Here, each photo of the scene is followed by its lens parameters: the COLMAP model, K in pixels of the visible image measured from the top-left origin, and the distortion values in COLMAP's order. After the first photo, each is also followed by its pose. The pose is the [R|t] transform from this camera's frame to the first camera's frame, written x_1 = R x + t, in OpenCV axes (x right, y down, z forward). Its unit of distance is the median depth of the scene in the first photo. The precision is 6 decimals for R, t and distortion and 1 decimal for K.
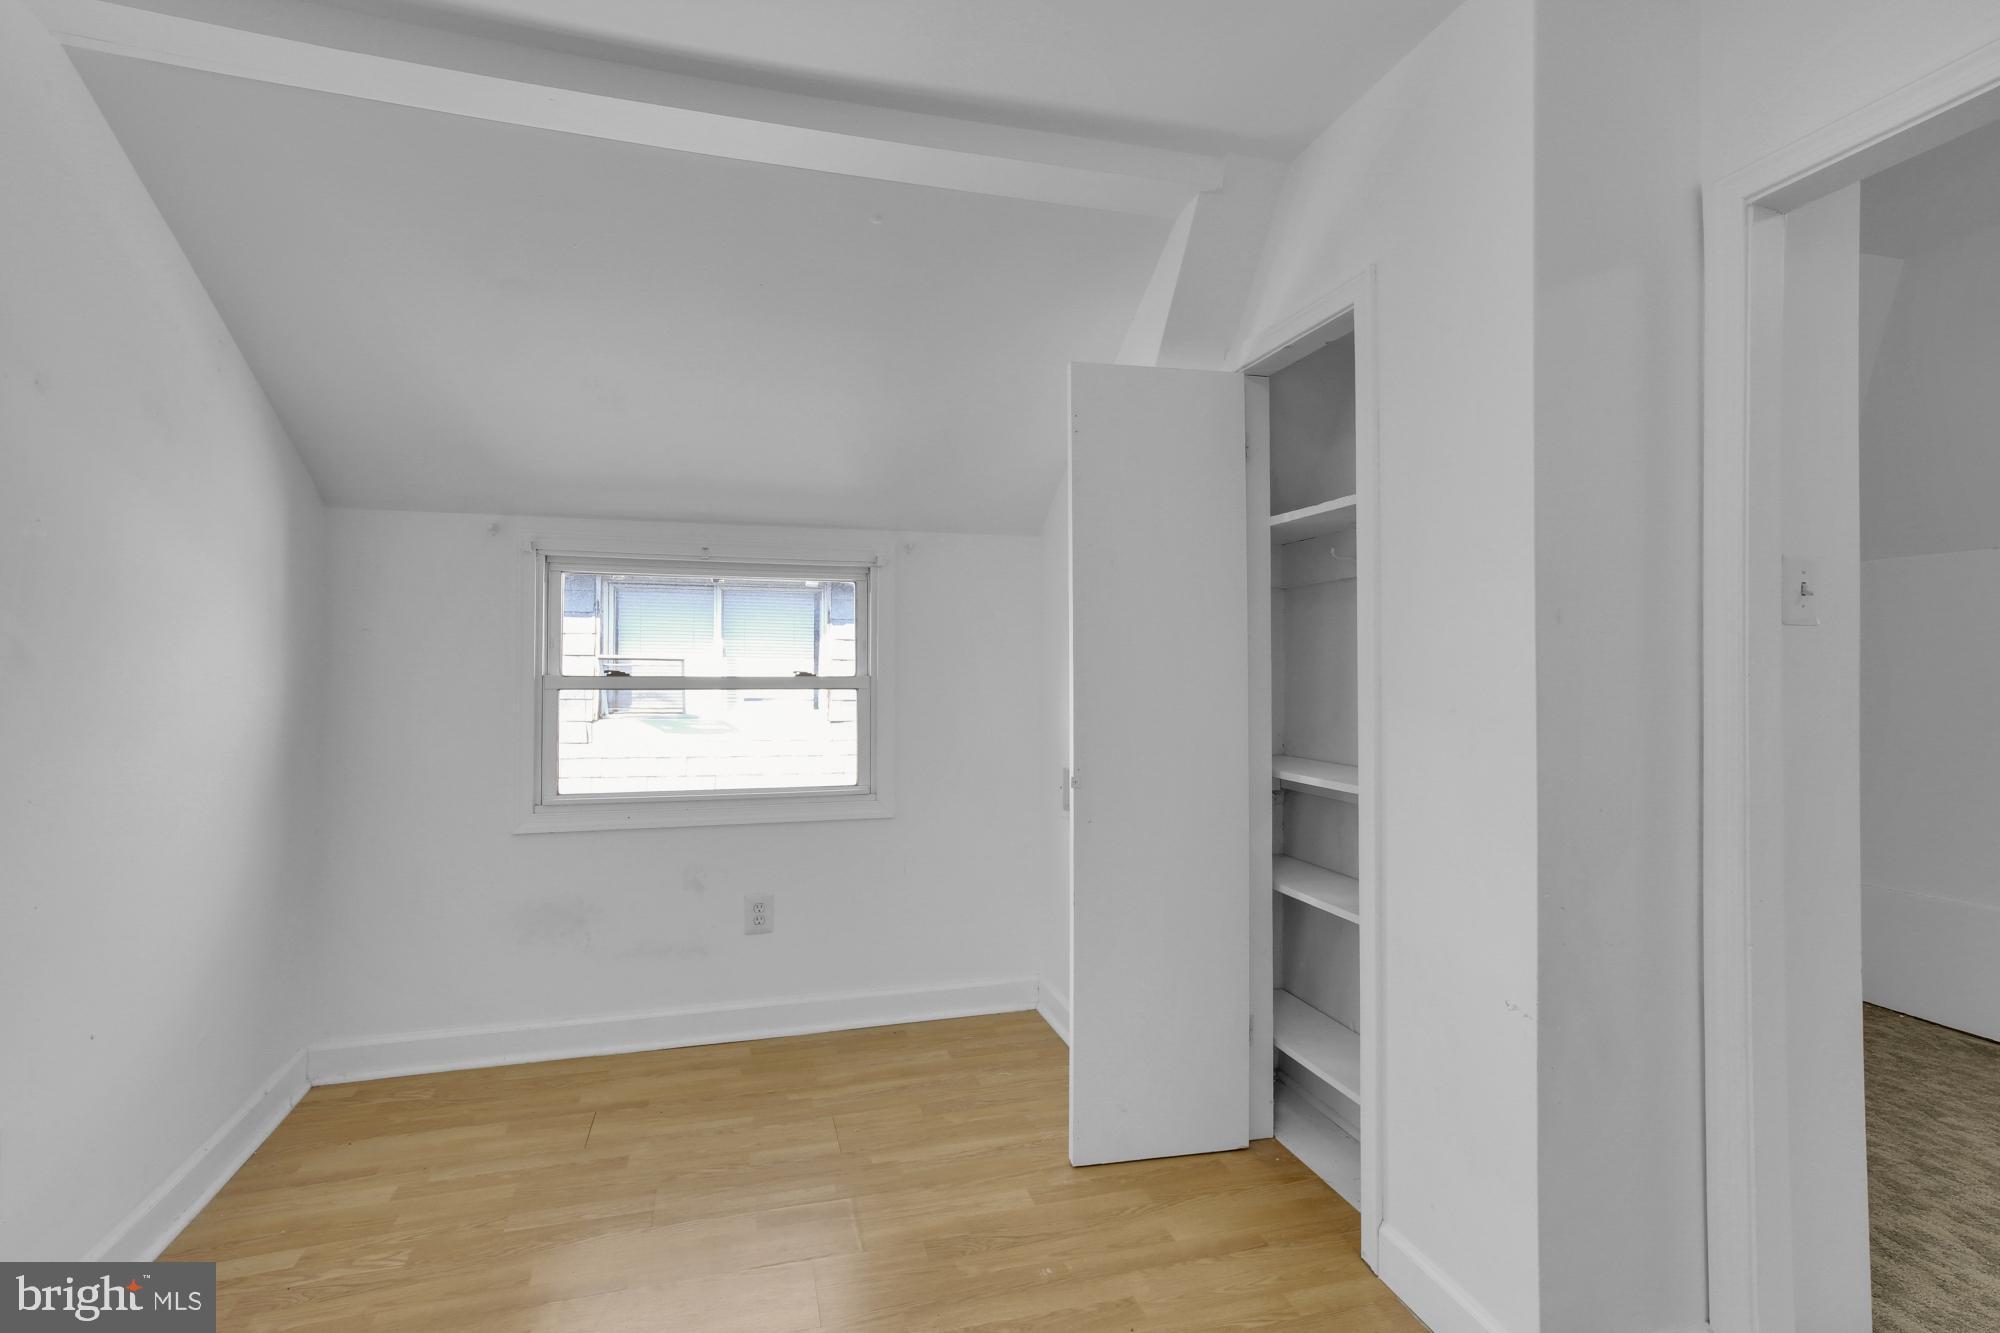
lens RADIAL K [[924.8, 0, 996.4], [0, 924.8, 667.9], [0, 0, 1]] dist [-0.002938, -0.001575]
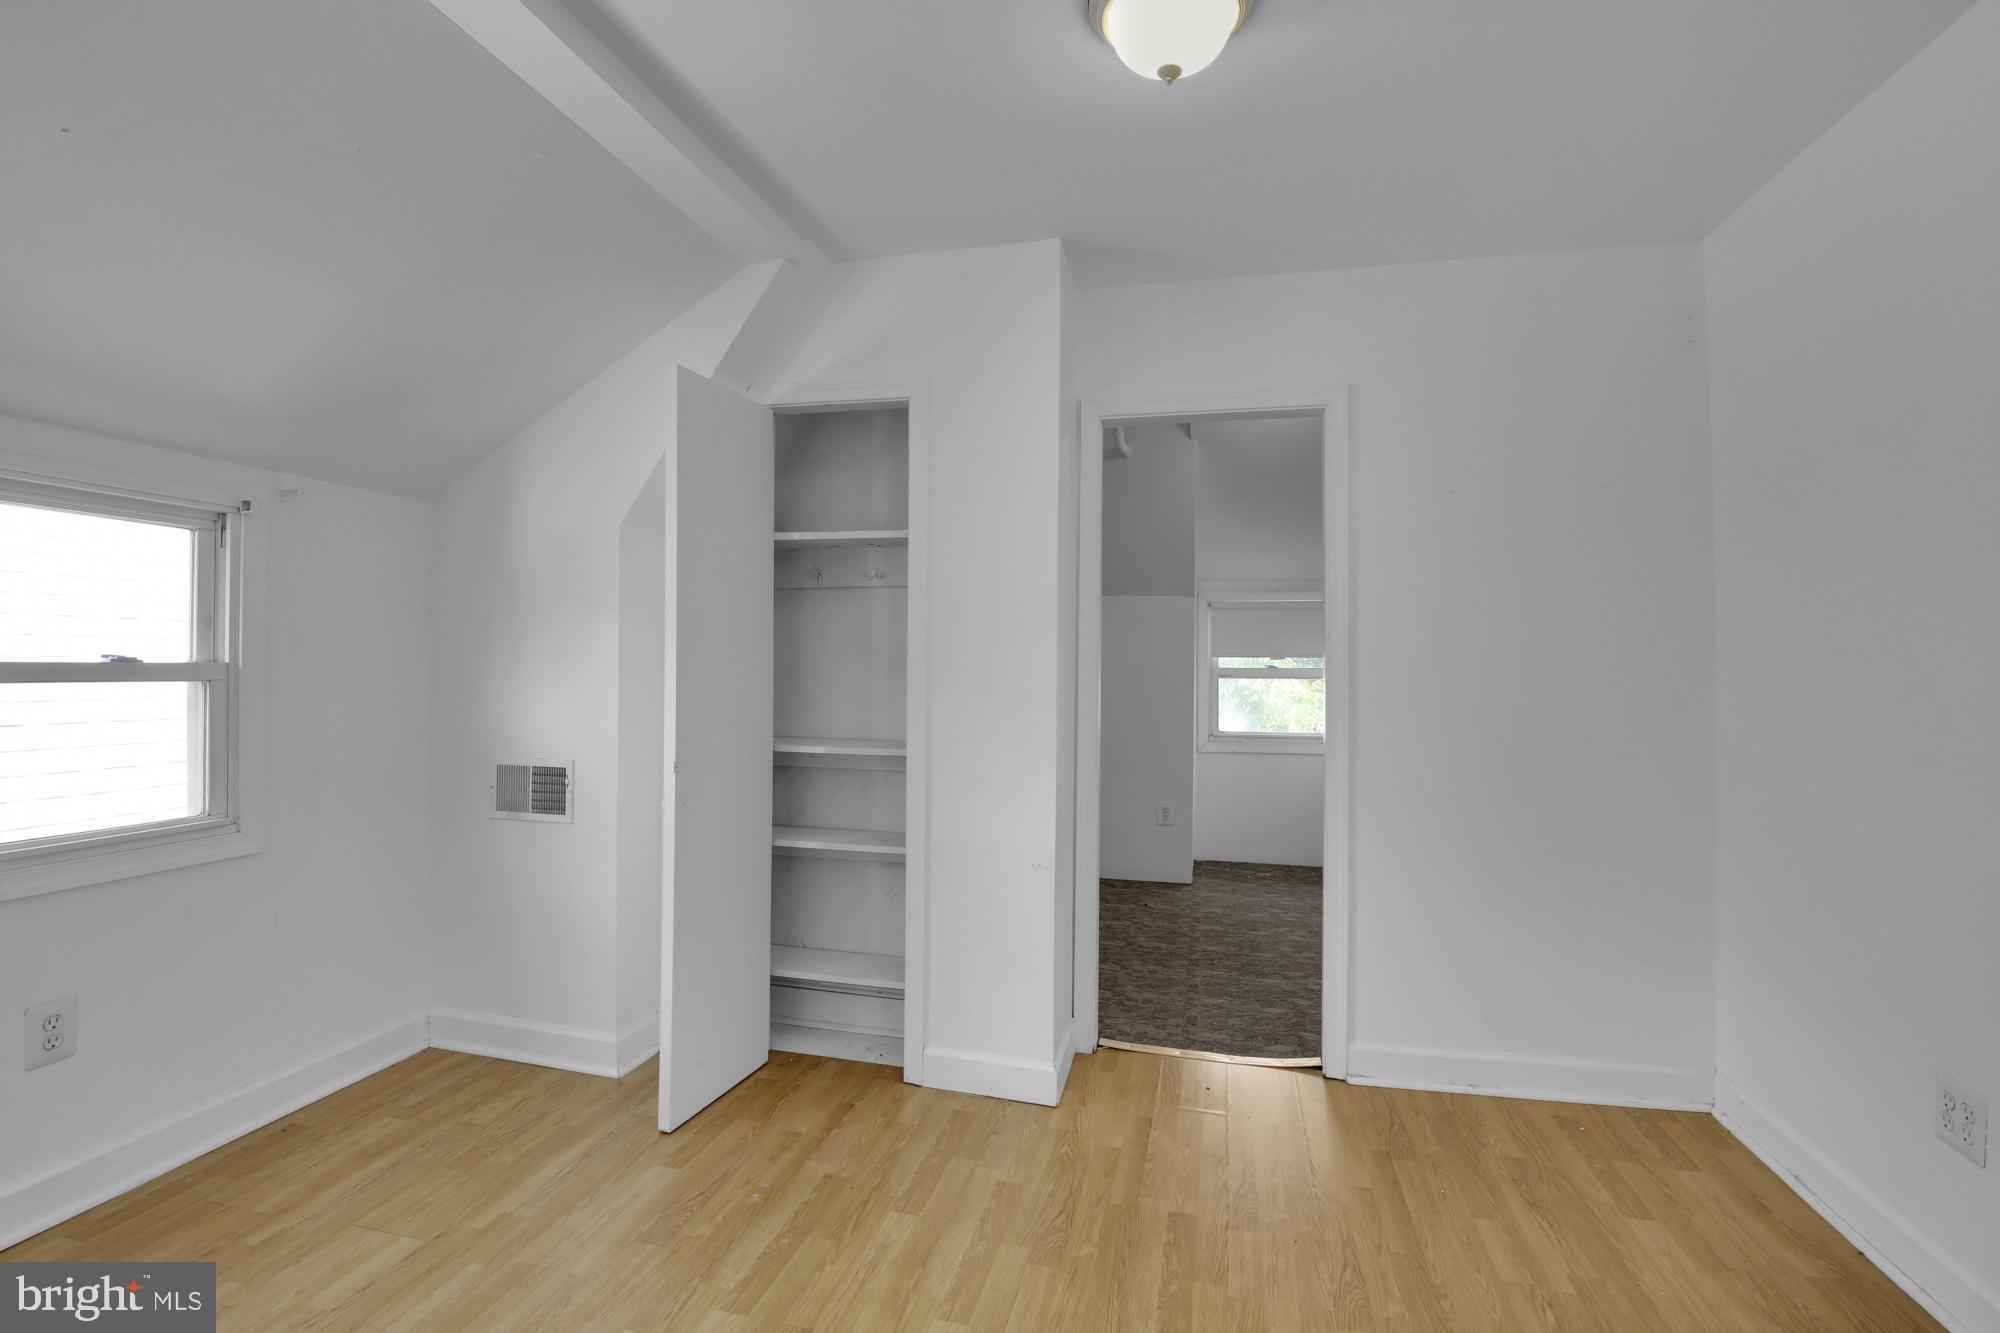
lens RADIAL K [[924.8, 0, 993.8], [0, 924.8, 664.0], [0, 0, 1]] dist [-0.002938, -0.001575]
pose [[0.508530, 0.005596, 0.861026, -0.603049], [-0.013476, 0.999908, 0.001460, 0.000946], [-0.860939, -0.012346, 0.508558, 0.147197]]
